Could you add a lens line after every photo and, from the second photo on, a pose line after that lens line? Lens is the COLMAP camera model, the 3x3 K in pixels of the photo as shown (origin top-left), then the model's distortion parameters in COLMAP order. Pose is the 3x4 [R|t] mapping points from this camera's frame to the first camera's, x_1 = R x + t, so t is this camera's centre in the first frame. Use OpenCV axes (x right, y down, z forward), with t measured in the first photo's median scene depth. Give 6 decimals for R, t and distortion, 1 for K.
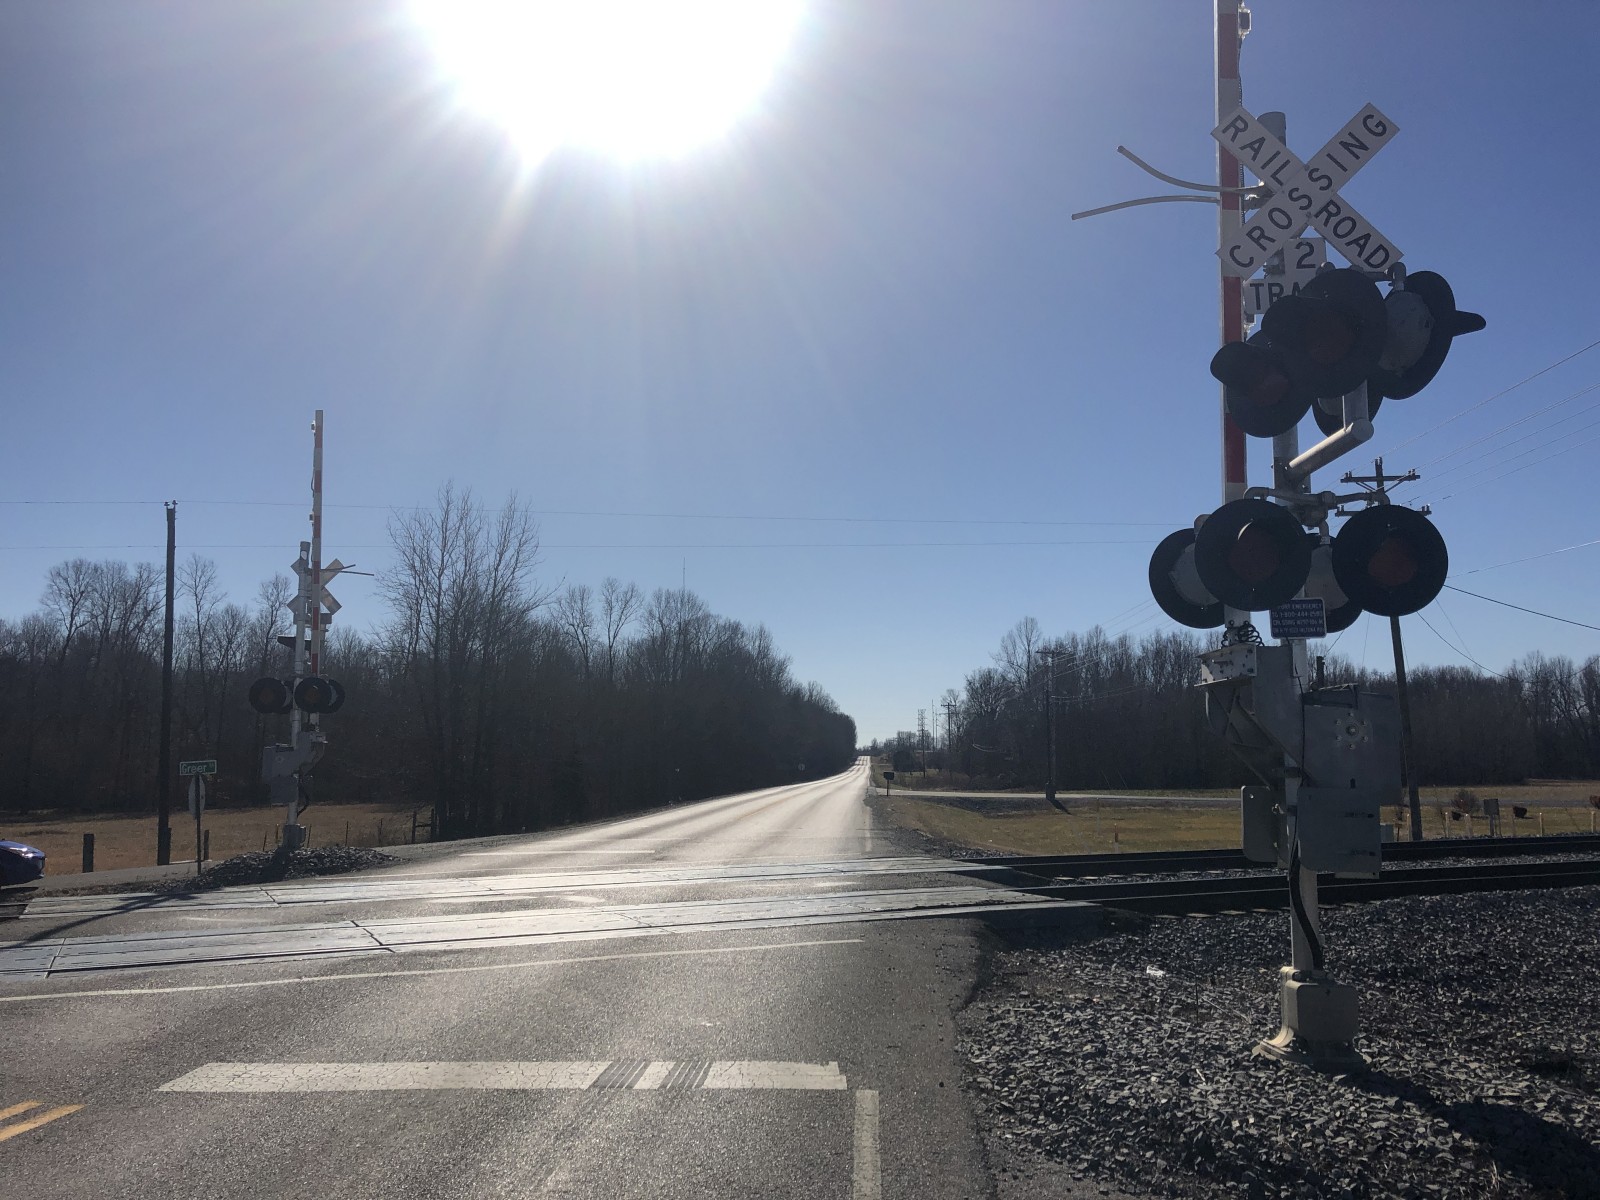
lens RADIAL K [[1297.8, 0, 800.0], [0, 1297.8, 600.0], [0, 0, 1]] dist [0.011858, -0.015377]
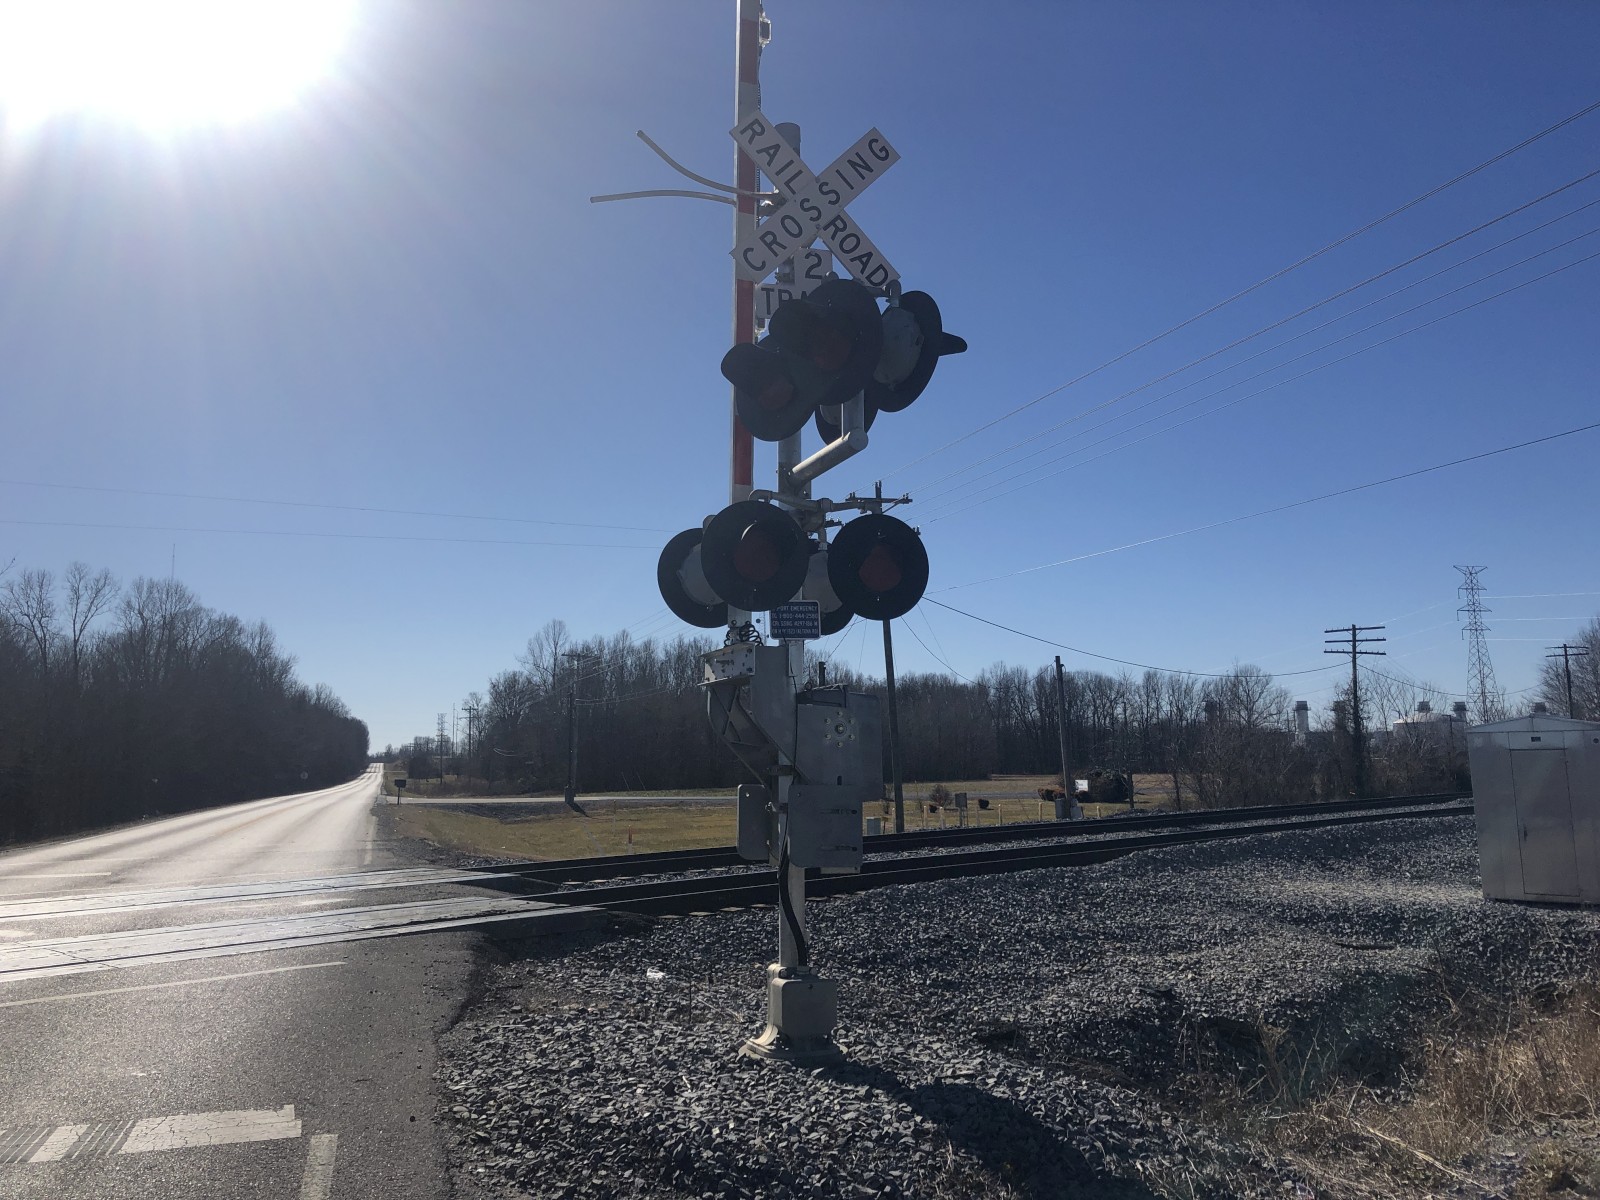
lens RADIAL K [[1297.8, 0, 800.0], [0, 1297.8, 600.0], [0, 0, 1]] dist [0.011858, -0.015377]
pose [[0.935279, 0.033107, 0.352360, 0.014850], [-0.031995, 0.999448, -0.008981, 0.003947], [-0.352462, -0.002874, 0.935822, 0.025355]]
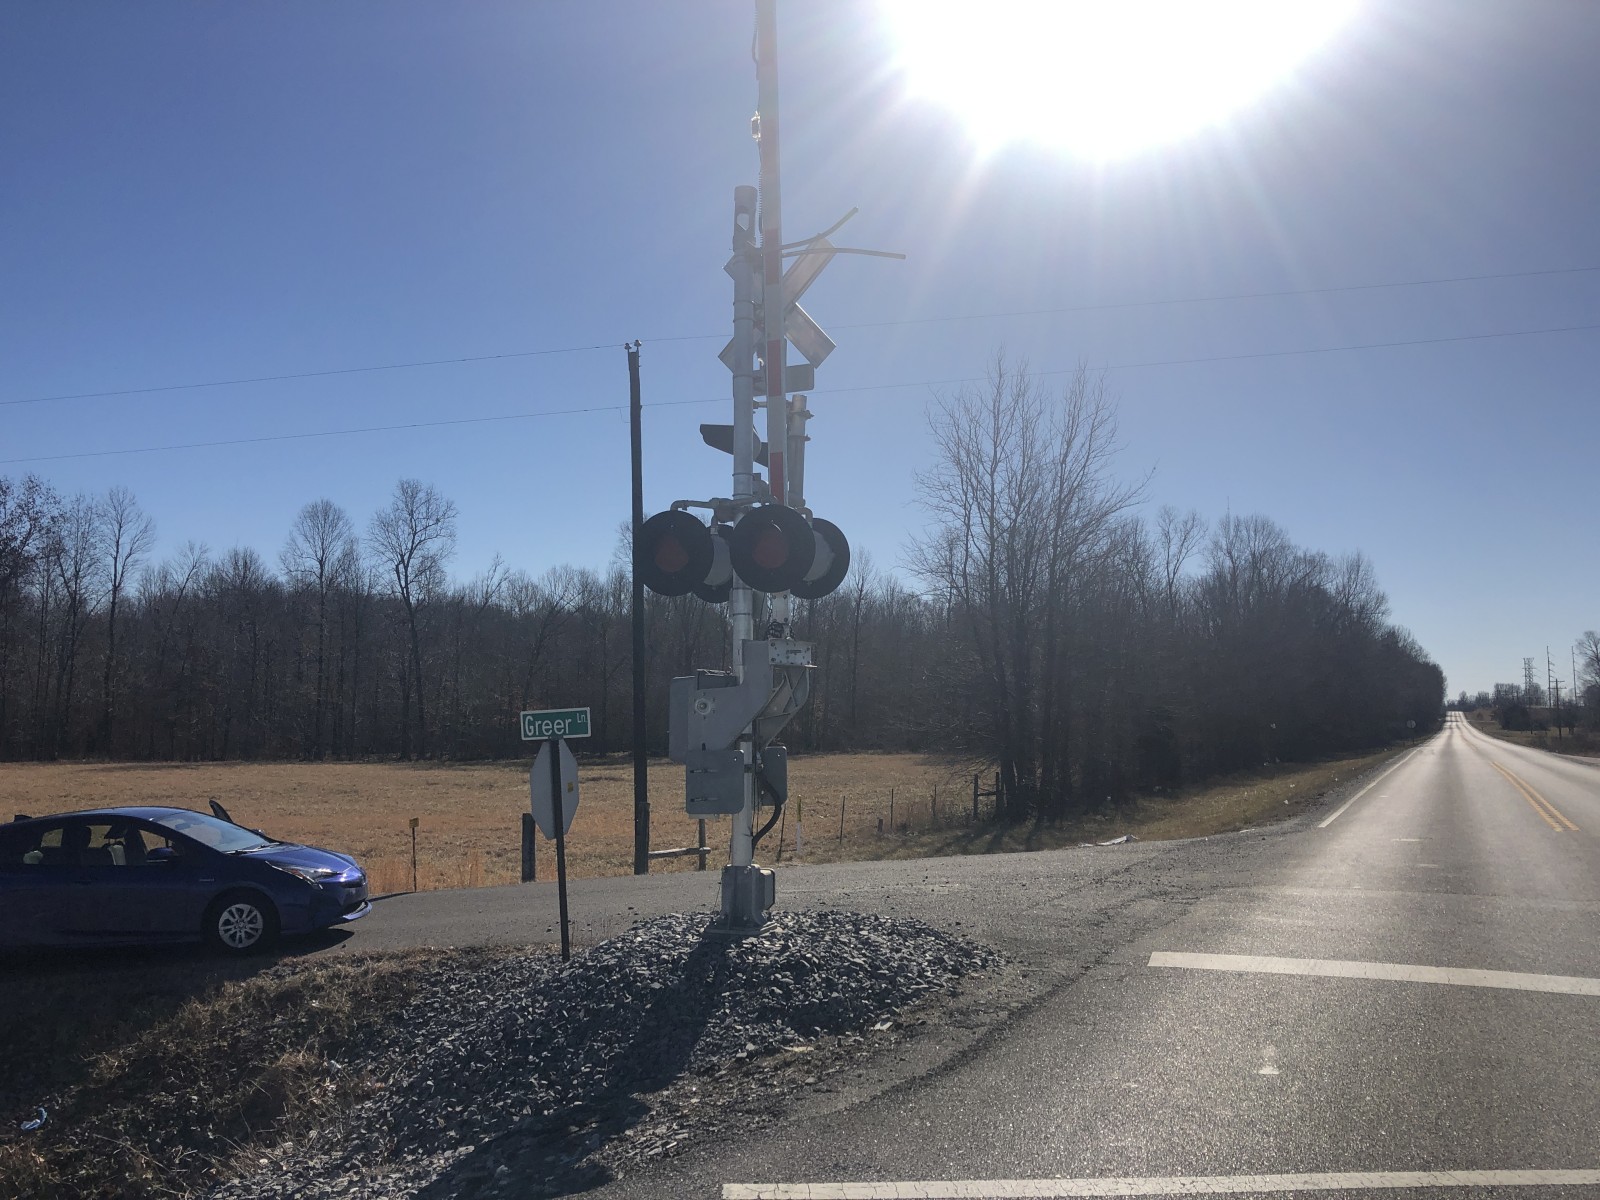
lens RADIAL K [[1295.3, 0, 800.0], [0, 1295.3, 600.0], [0, 0, 1]] dist [0.197297, -0.000177]
pose [[0.918201, -0.028878, -0.395061, -0.211667], [0.044569, 0.998538, 0.030596, 0.078414], [0.393600, -0.045701, 0.918145, 0.643729]]
